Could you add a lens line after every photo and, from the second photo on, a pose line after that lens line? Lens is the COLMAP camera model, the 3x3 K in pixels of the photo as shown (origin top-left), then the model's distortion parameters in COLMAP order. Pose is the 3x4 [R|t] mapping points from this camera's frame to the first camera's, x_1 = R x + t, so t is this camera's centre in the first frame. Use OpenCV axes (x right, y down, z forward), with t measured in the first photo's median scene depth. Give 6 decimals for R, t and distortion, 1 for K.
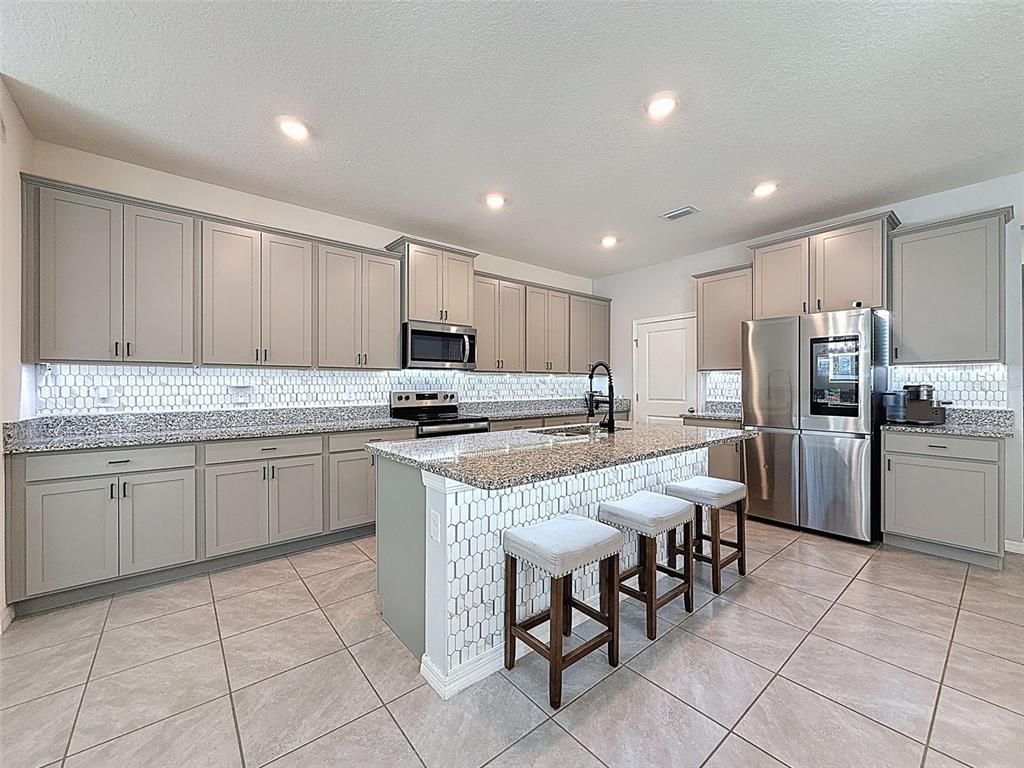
lens RADIAL K [[420.4, 0, 522.8], [0, 420.4, 382.5], [0, 0, 1]] dist [0.004385, 0.000364]
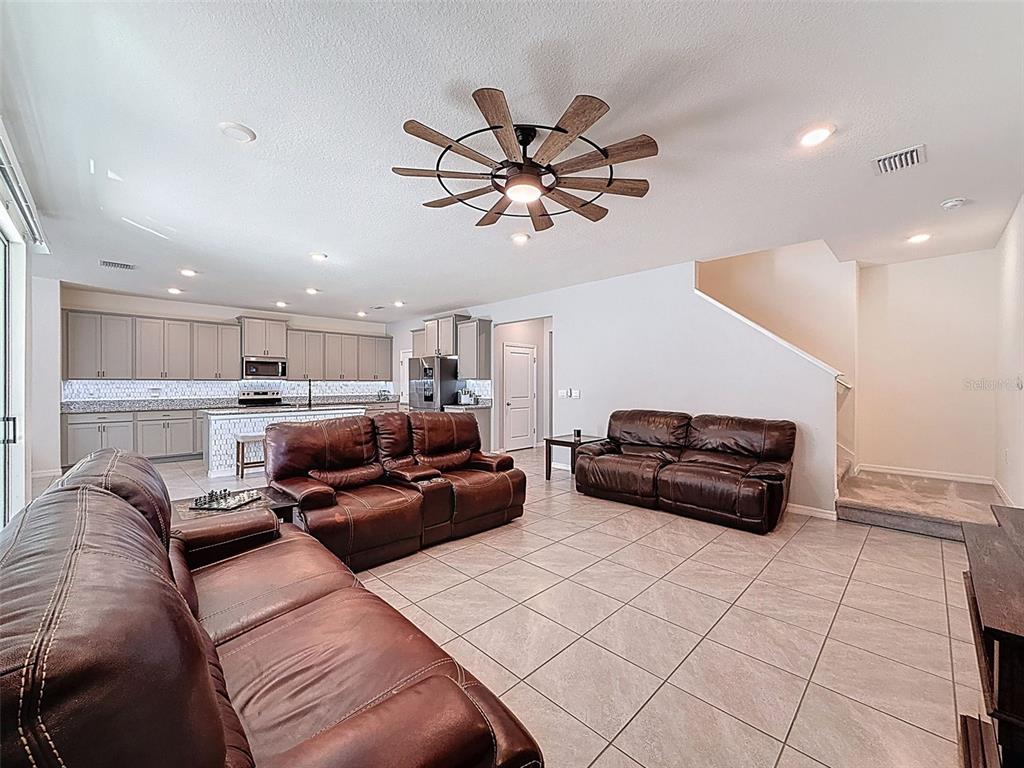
lens RADIAL K [[409.0, 0, 514.9], [0, 409.0, 383.5], [0, 0, 1]] dist [0.000519, -0.000199]
pose [[0.995421, 0.000612, 0.095585, 0.851998], [-0.001119, 0.999986, 0.005250, -0.026196], [-0.095581, -0.005333, 0.995407, -1.114942]]
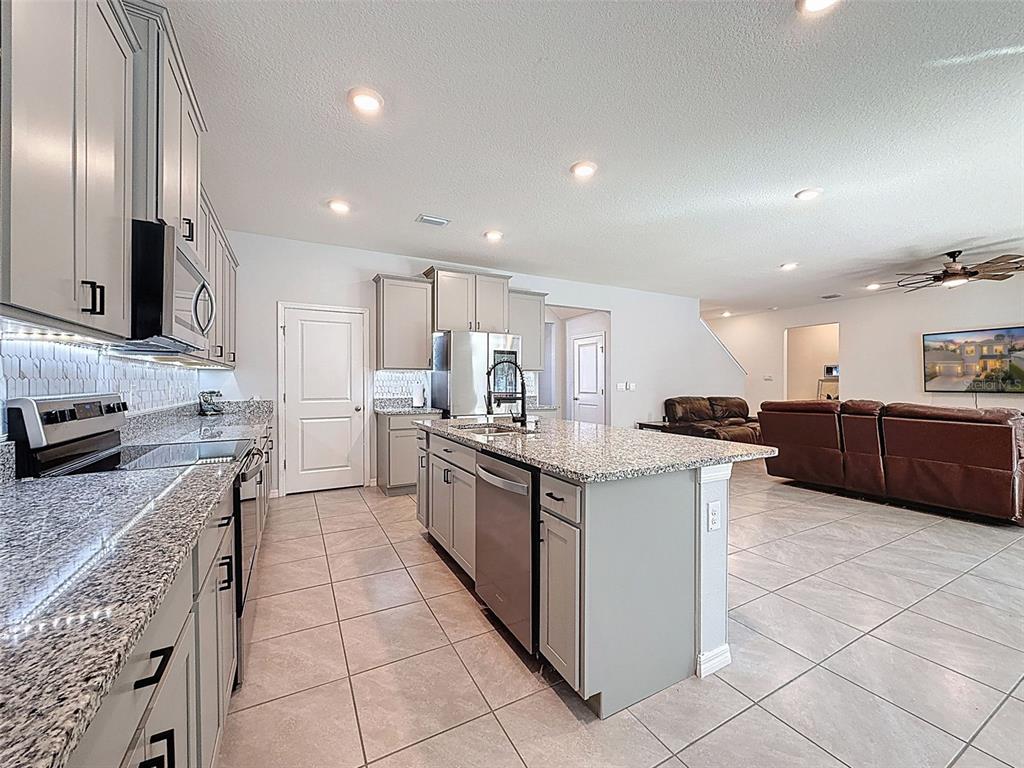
lens RADIAL K [[409.0, 0, 514.9], [0, 409.0, 383.5], [0, 0, 1]] dist [0.000519, -0.000199]
pose [[0.187218, 0.002805, 0.982314, -0.613761], [-0.008517, 0.999963, -0.001232, 0.007204], [-0.982281, -0.008136, 0.187235, 0.590336]]
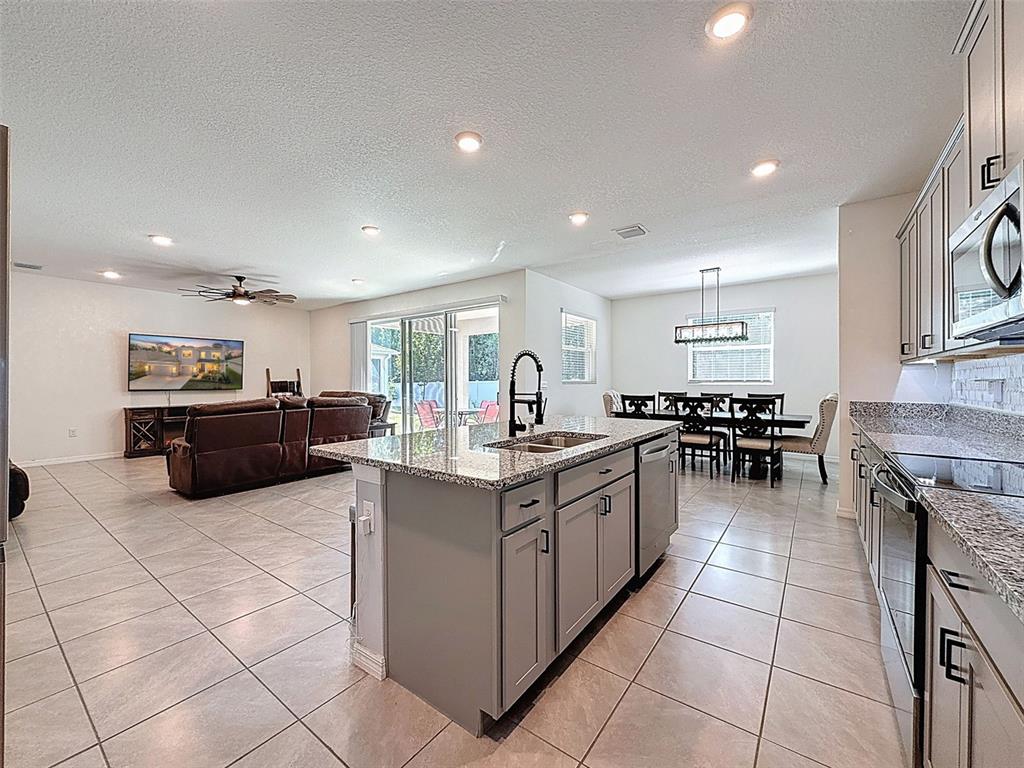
lens RADIAL K [[409.0, 0, 514.9], [0, 409.0, 383.5], [0, 0, 1]] dist [0.000519, -0.000199]
pose [[-0.969541, 0.007849, -0.244802, 0.283001], [0.008774, 0.999958, -0.002690, 0.012955], [0.244770, -0.004756, -0.969569, 1.285850]]
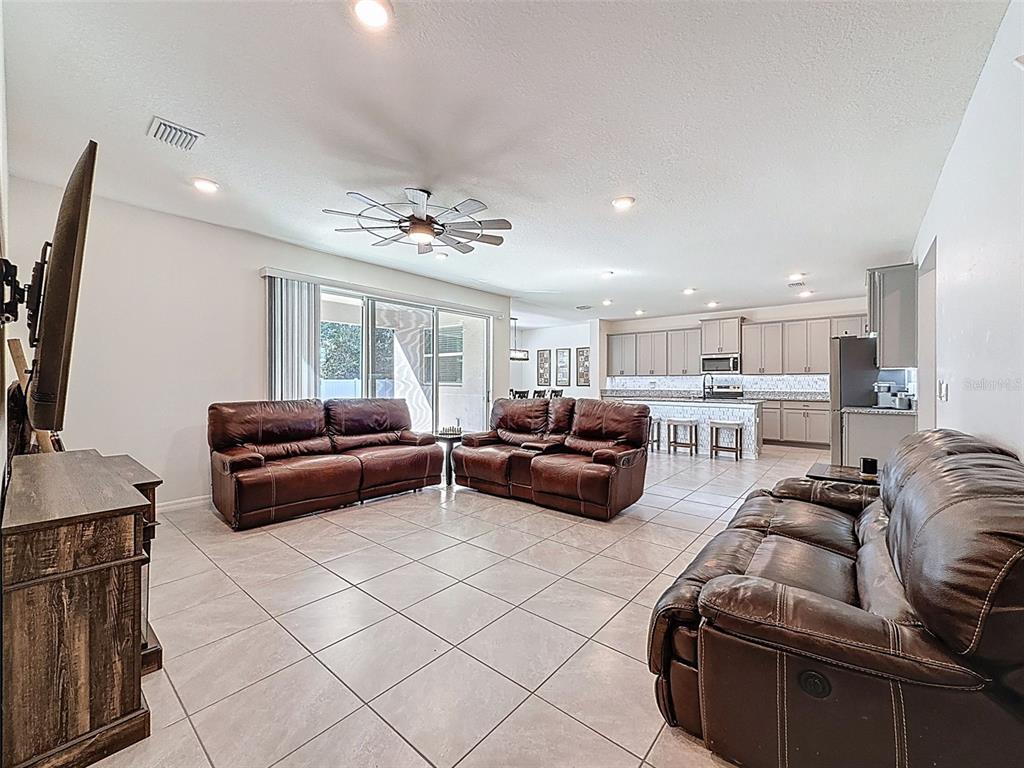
lens RADIAL K [[409.0, 0, 514.9], [0, 409.0, 383.5], [0, 0, 1]] dist [0.000519, -0.000199]
pose [[0.184350, 0.003994, -0.982853, 1.812594], [0.004789, 0.999976, 0.004962, 0.000034], [0.982849, -0.005622, 0.184327, -0.473973]]
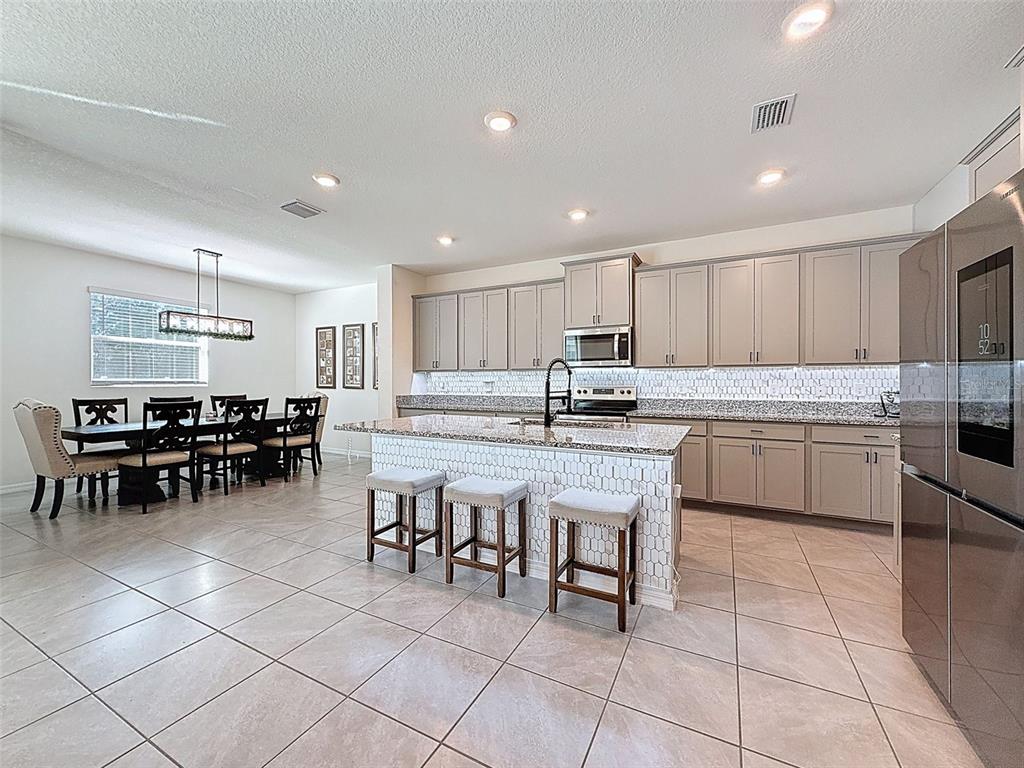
lens RADIAL K [[409.0, 0, 514.9], [0, 409.0, 383.5], [0, 0, 1]] dist [0.000519, -0.000199]
pose [[0.399928, 0.002714, -0.916543, 0.782501], [0.003846, 0.999982, 0.004639, 0.007189], [0.916539, -0.005380, 0.399910, 0.371890]]
